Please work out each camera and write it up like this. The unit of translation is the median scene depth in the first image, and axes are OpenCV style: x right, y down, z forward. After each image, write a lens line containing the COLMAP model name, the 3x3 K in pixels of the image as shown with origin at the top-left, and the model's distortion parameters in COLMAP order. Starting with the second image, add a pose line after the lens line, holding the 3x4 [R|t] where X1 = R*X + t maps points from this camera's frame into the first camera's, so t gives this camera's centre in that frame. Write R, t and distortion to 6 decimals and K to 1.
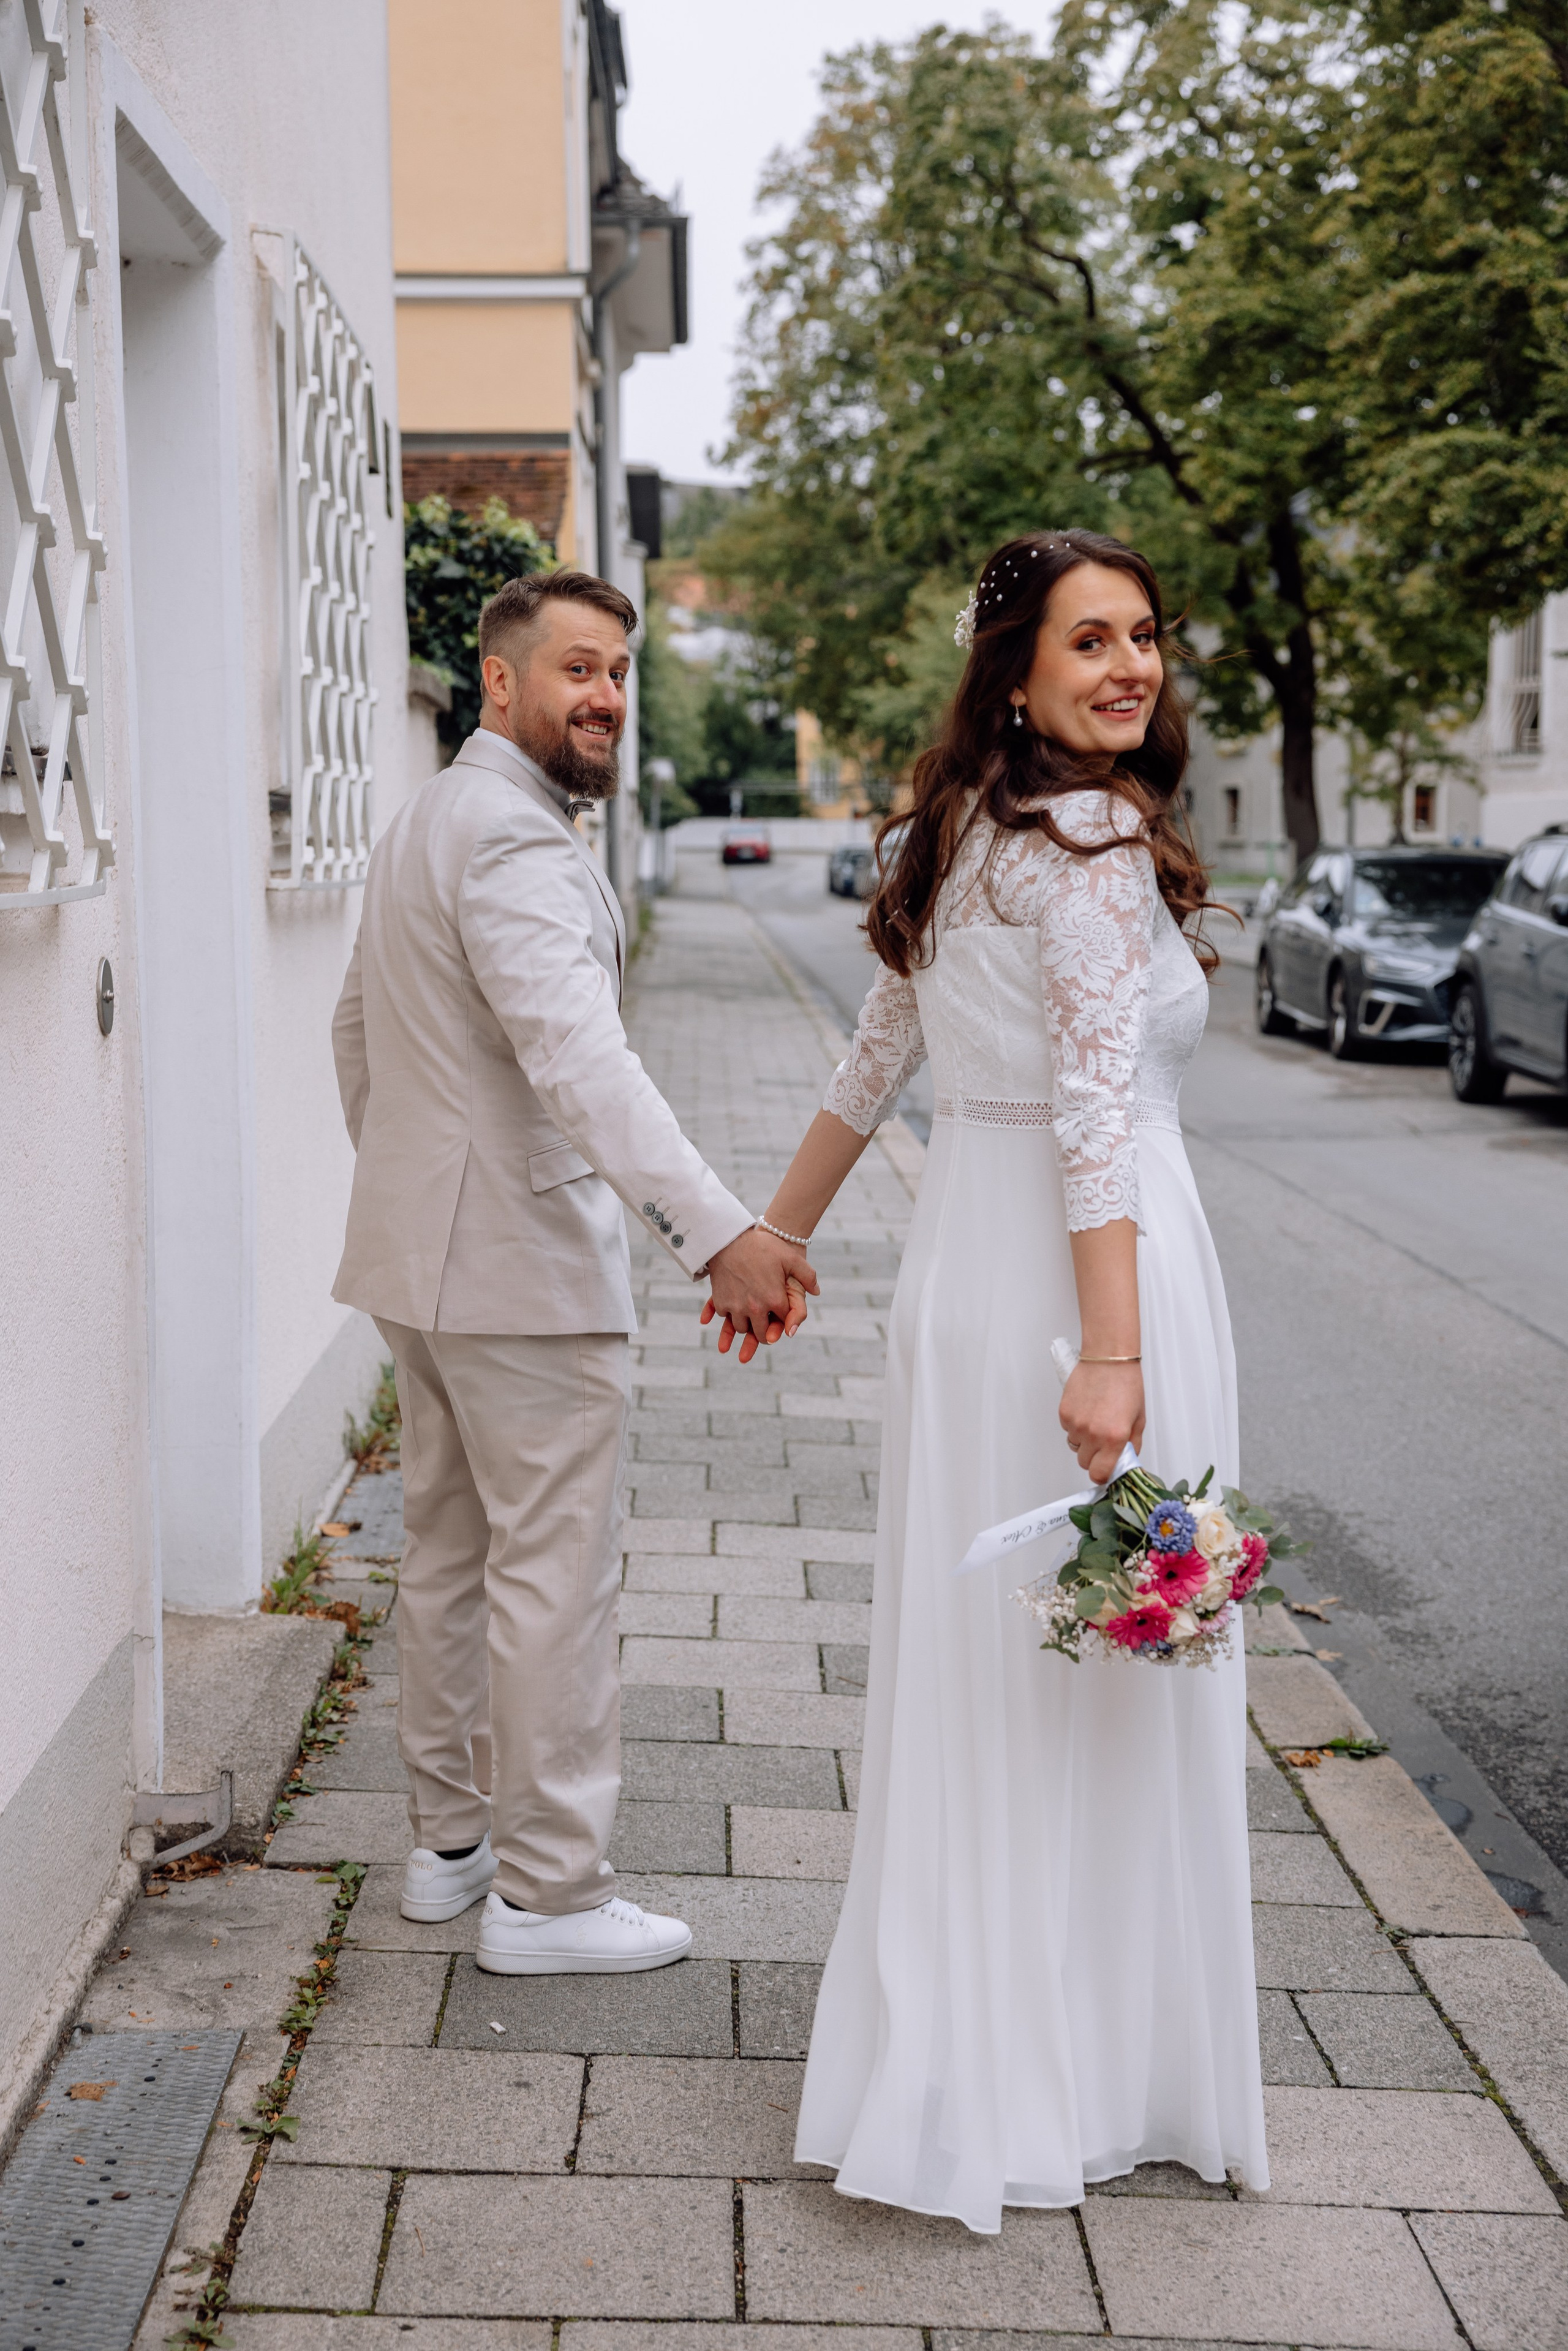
lens RADIAL K [[3299.7, 0, 784.0], [0, 3299.7, 1175.5], [0, 0, 1]] dist [0.142198, 0.048136]
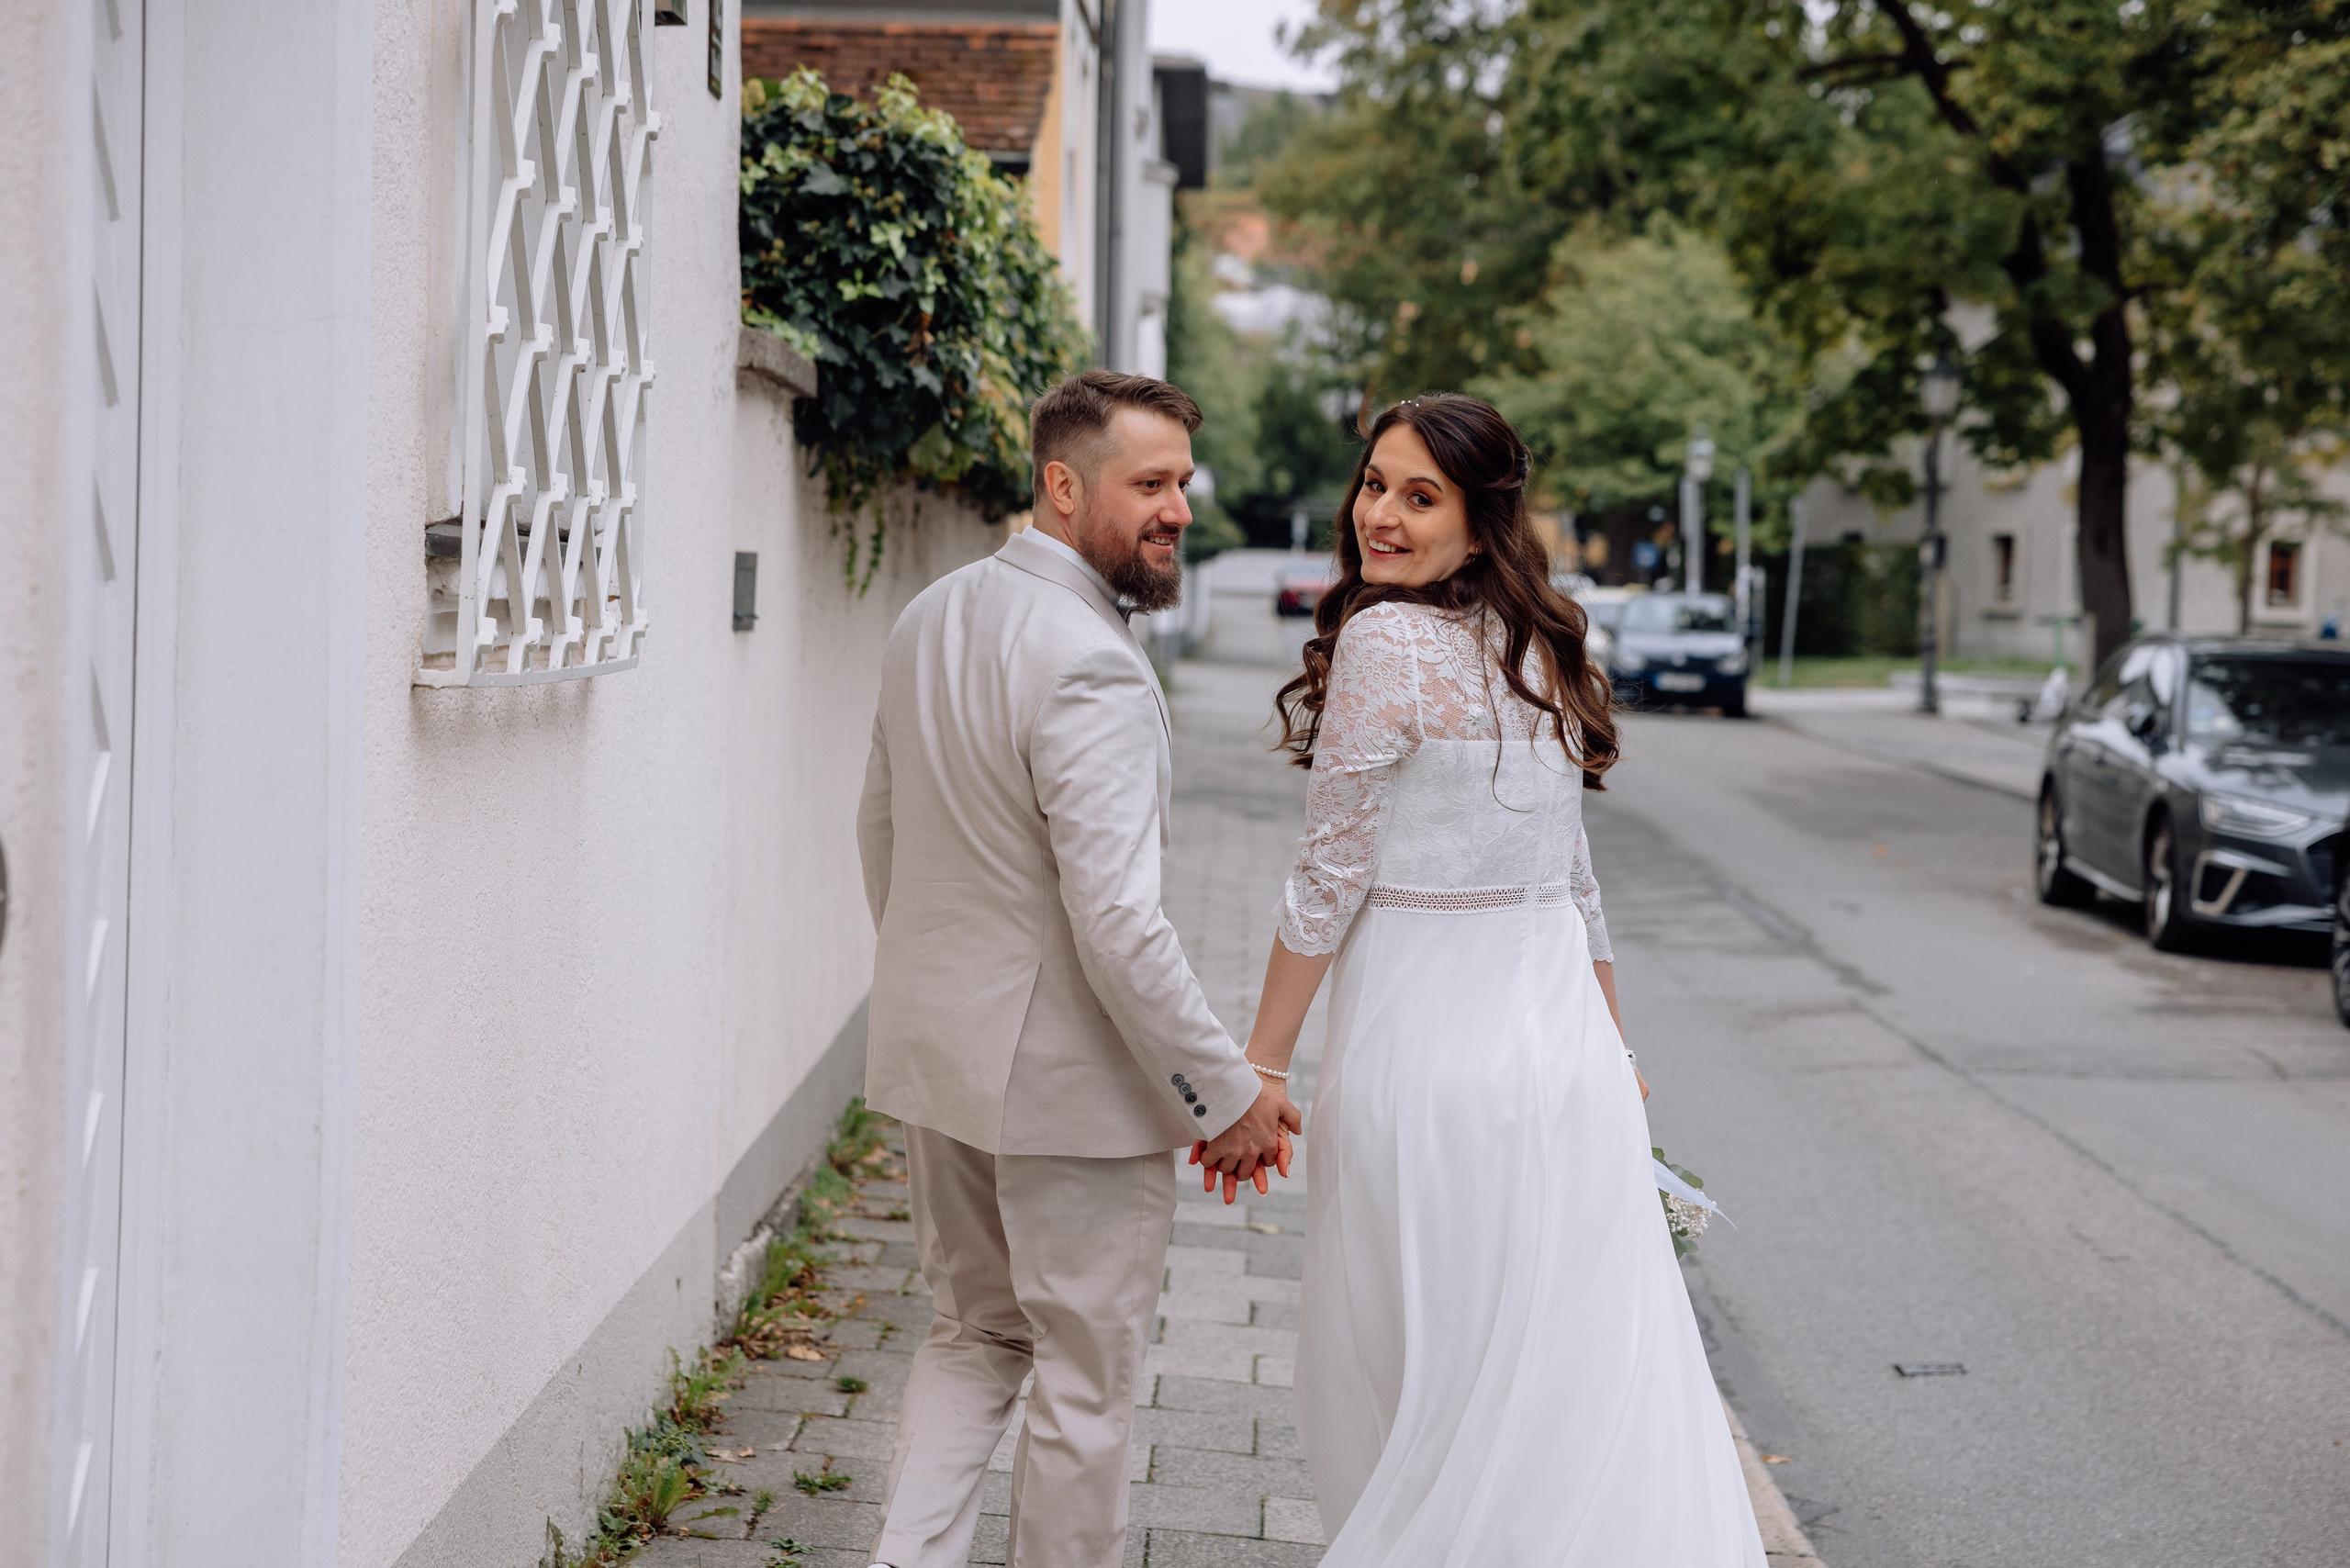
lens RADIAL K [[4545.5, 0, 1175.0], [0, 4545.5, 784.0], [0, 0, 1]] dist [0.281922, -0.331730]
pose [[0.998392, 0.038271, -0.041822, 0.003333], [-0.040524, 0.997696, -0.054411, -0.005491], [0.039644, 0.056019, 0.997642, 0.033689]]
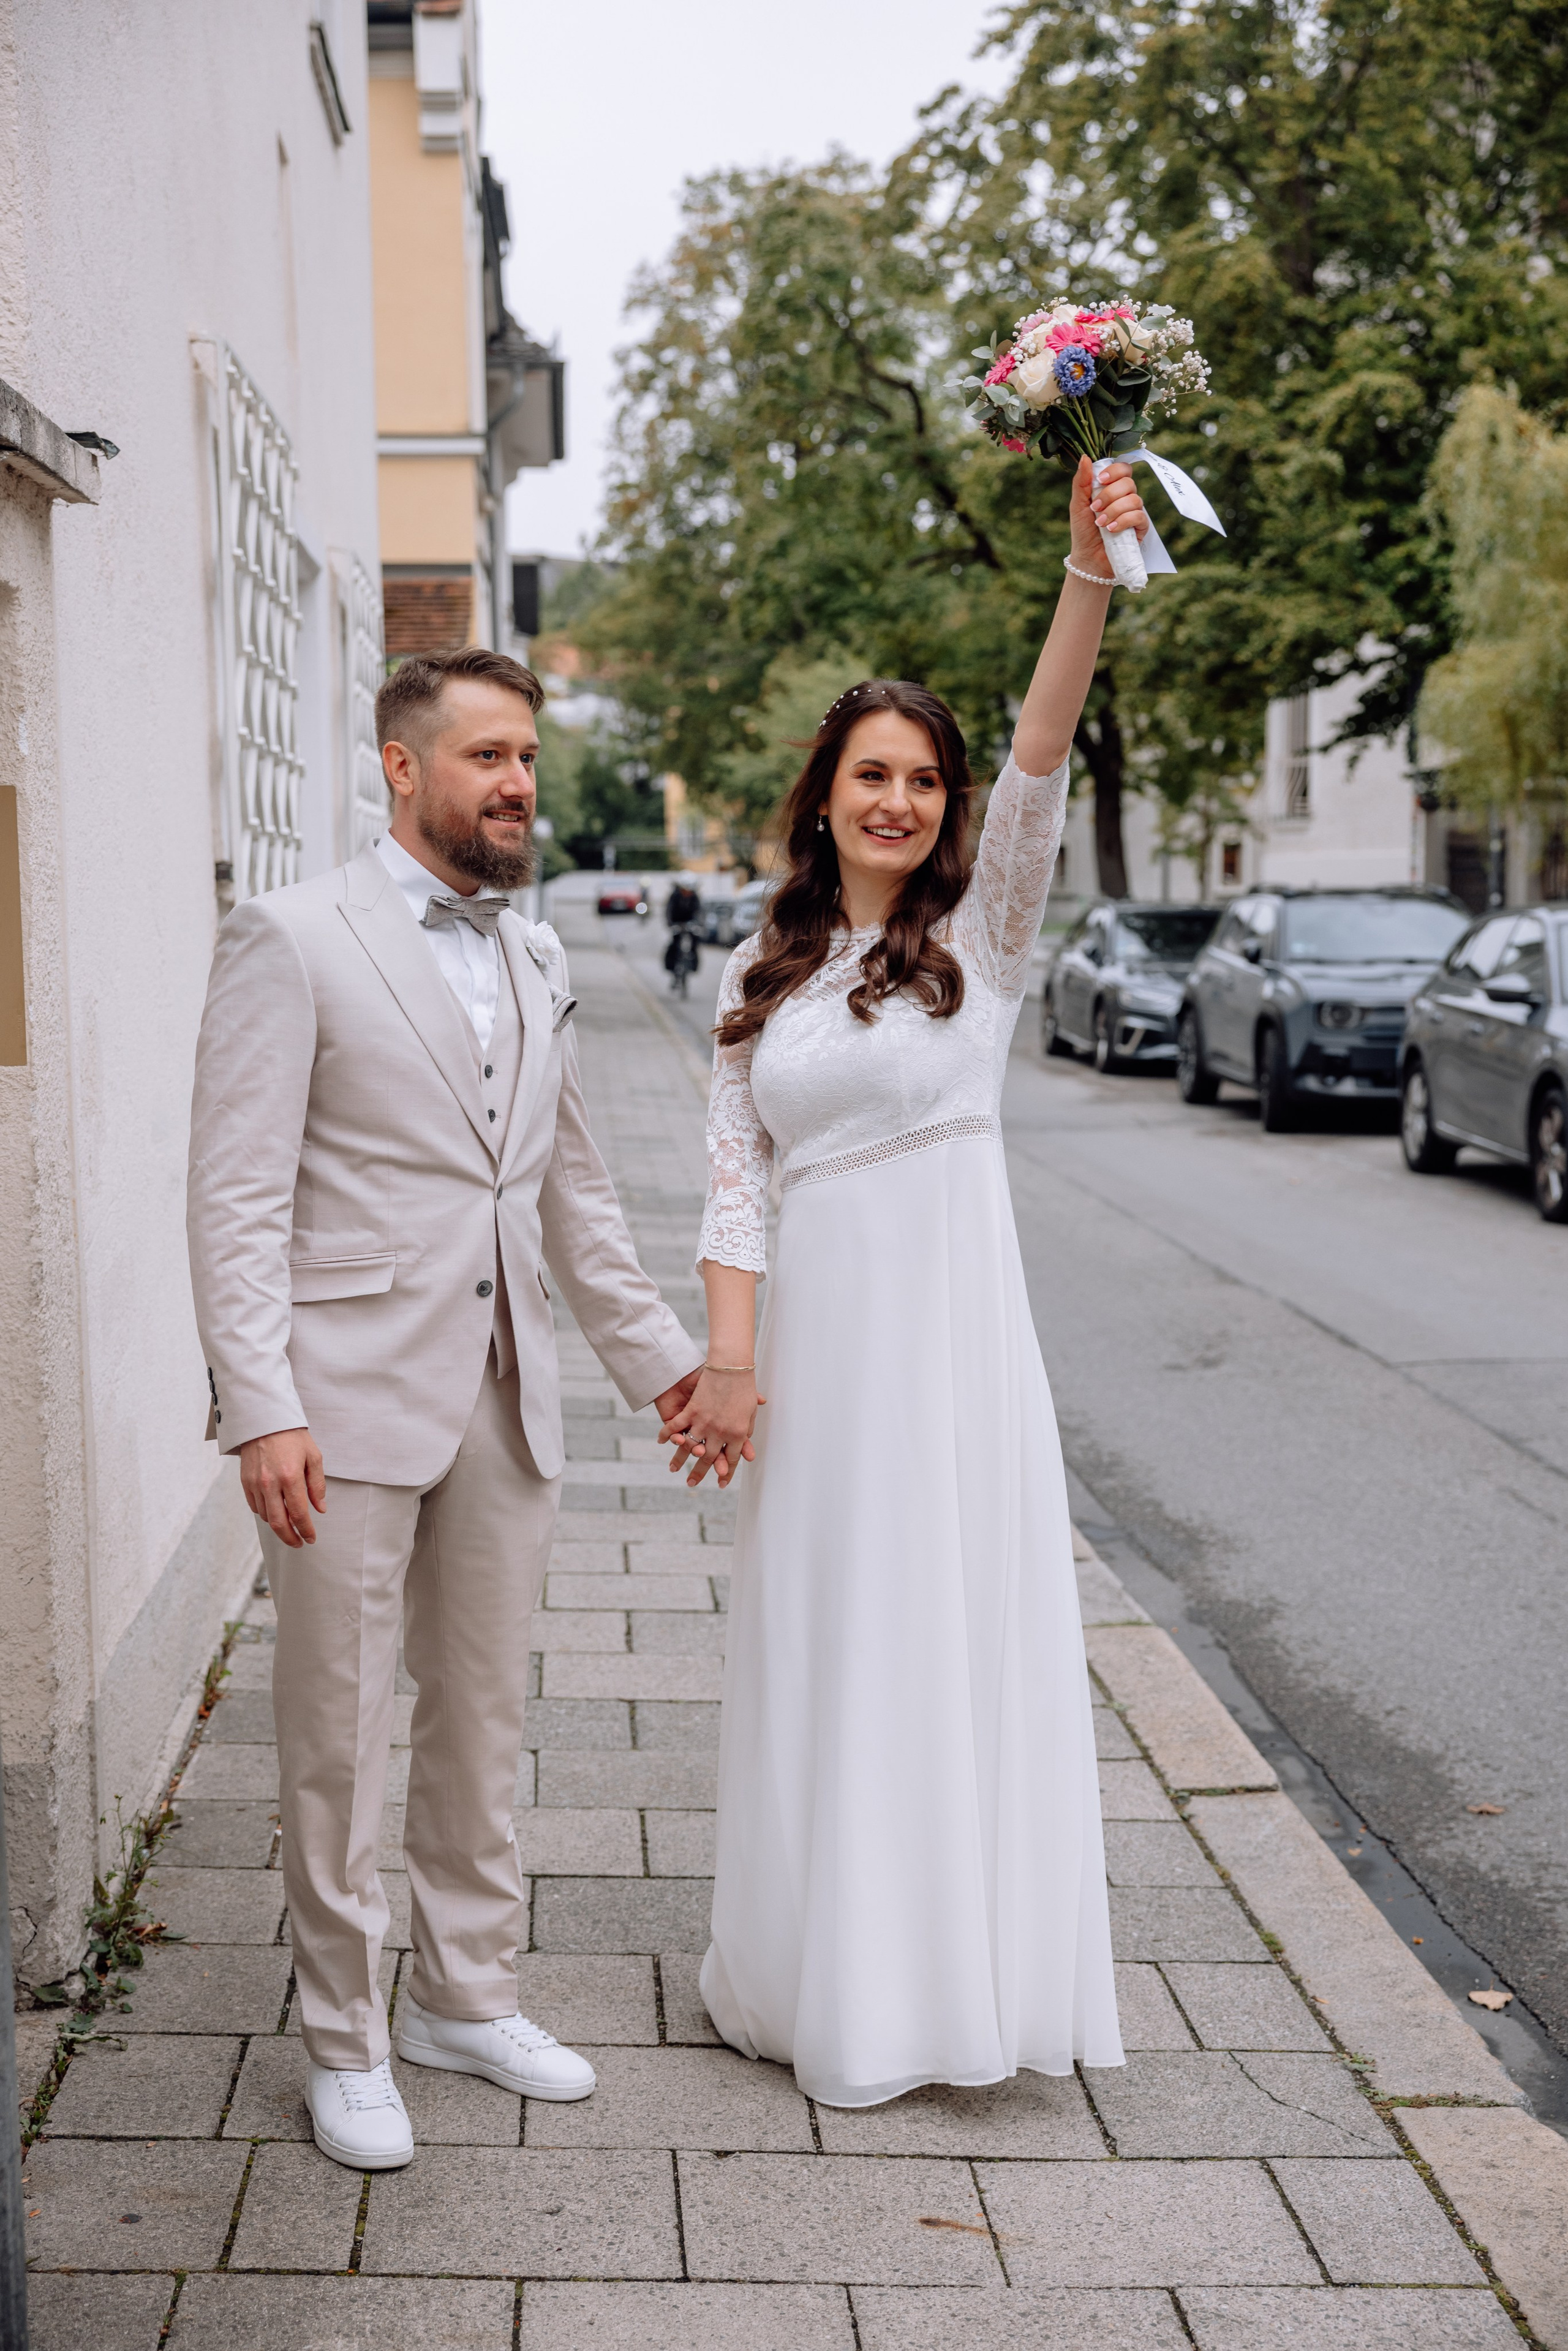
lens RADIAL K [[3299.7, 0, 784.0], [0, 3299.7, 1175.5], [0, 0, 1]] dist [0.142198, 0.048136]
pose [[0.999247, -0.006134, 0.038306, 0.000979], [0.006690, 0.999874, -0.014410, 0.011177], [-0.038213, 0.014656, 0.999162, -0.127397]]
